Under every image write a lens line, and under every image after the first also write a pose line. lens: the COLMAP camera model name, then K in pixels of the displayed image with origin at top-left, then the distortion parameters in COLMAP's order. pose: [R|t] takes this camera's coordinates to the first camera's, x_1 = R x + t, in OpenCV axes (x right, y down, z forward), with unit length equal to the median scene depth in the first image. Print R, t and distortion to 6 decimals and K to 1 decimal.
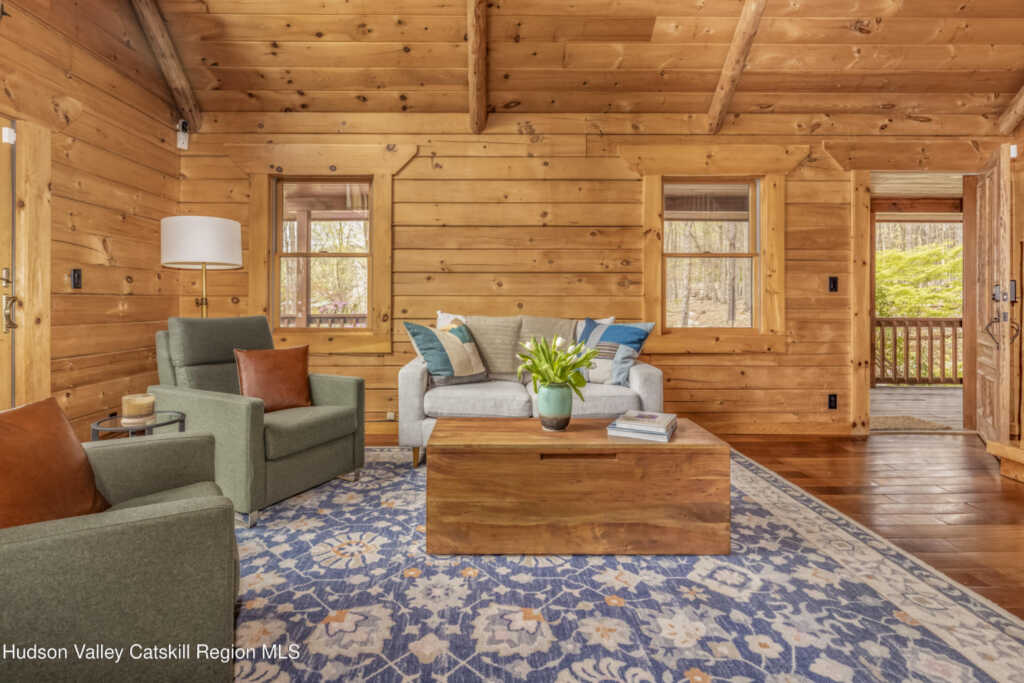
lens RADIAL K [[517.8, 0, 488.1], [0, 517.8, 299.1], [0, 0, 1]] dist [0.002666, 0.000678]
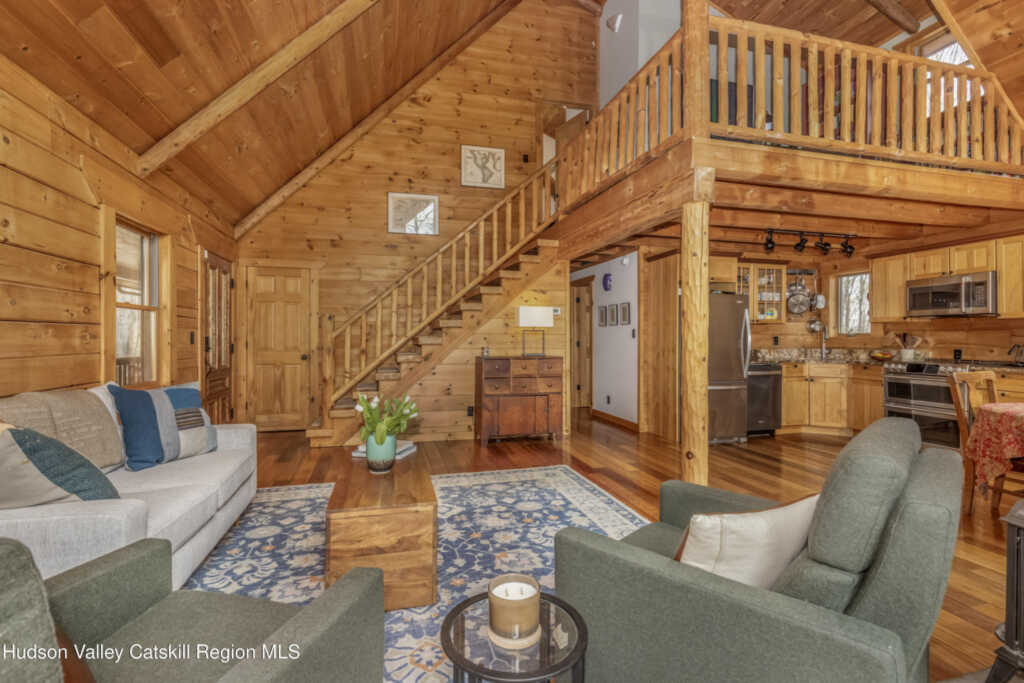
lens RADIAL K [[475.0, 0, 509.0], [0, 475.0, 337.2], [0, 0, 1]] dist [0.002169, 0.000355]
pose [[-0.251365, -0.002753, 0.967889, -1.305633], [-0.004080, 0.999990, 0.001785, -0.077864], [-0.967884, -0.003500, -0.251374, 1.292996]]
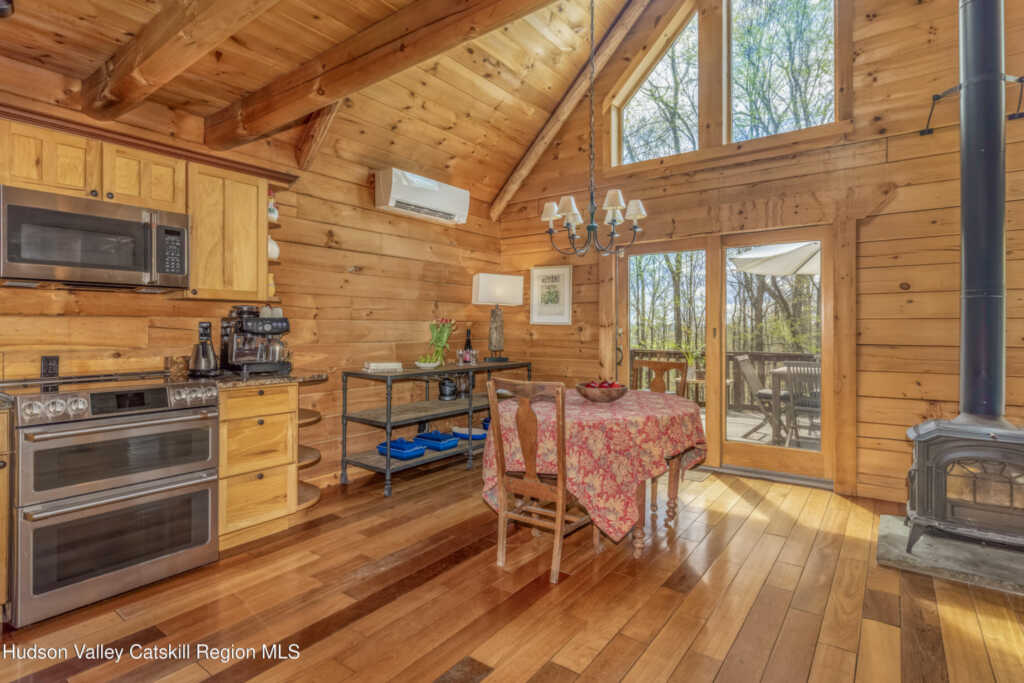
lens RADIAL K [[519.1, 0, 507.1], [0, 519.1, 334.0], [0, 0, 1]] dist [0.002669, 0.000443]
pose [[-0.606640, 0.005000, -0.794961, 1.148482], [0.000759, 0.999983, 0.005711, -0.079503], [0.794977, 0.002861, -0.606633, -0.091018]]
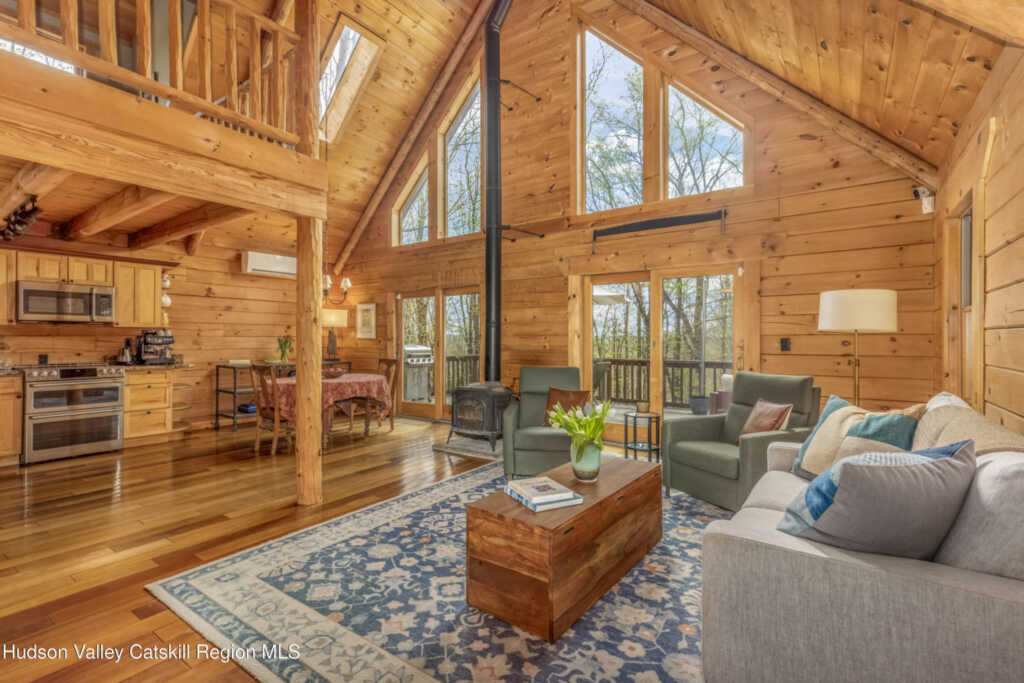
lens RADIAL K [[468.0, 0, 512.0], [0, 468.0, 341.5], [0, 0, 1]] dist [0.001780, -0.000093]
pose [[-0.579869, -0.001040, -0.814709, 1.431459], [0.001238, 0.999997, -0.002158, -0.078969], [0.814709, -0.002261, -0.579866, 1.943181]]
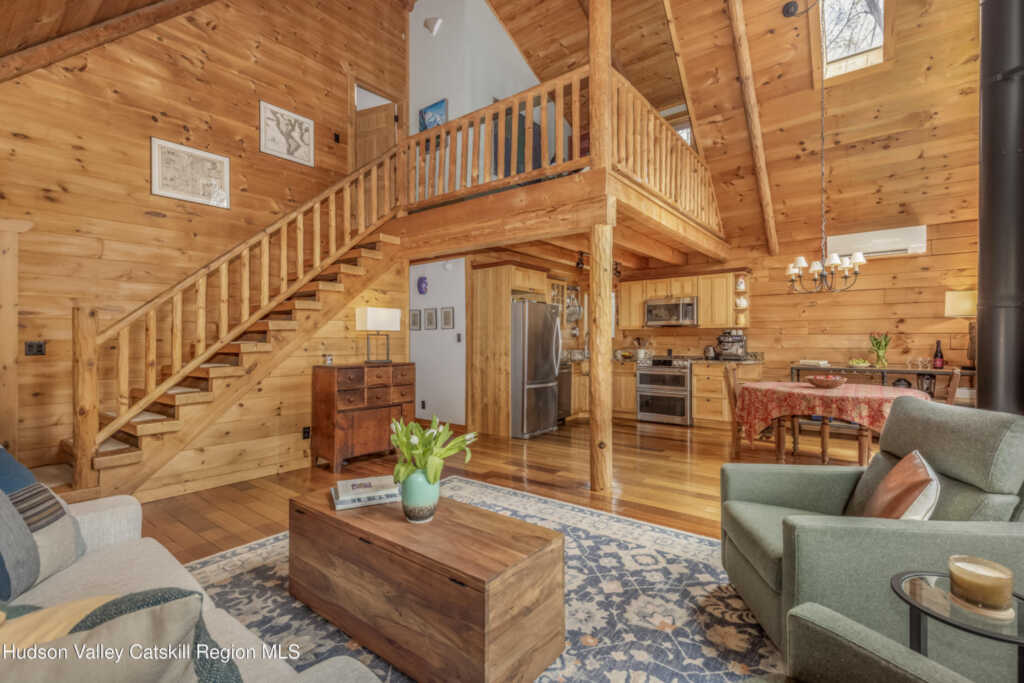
lens RADIAL K [[468.0, 0, 512.0], [0, 468.0, 341.5], [0, 0, 1]] dist [0.001780, -0.000093]
pose [[-0.785657, -0.003520, 0.618652, -0.667935], [-0.001678, 0.999992, 0.003559, -0.087290], [-0.618660, 0.001758, -0.785657, 2.025257]]
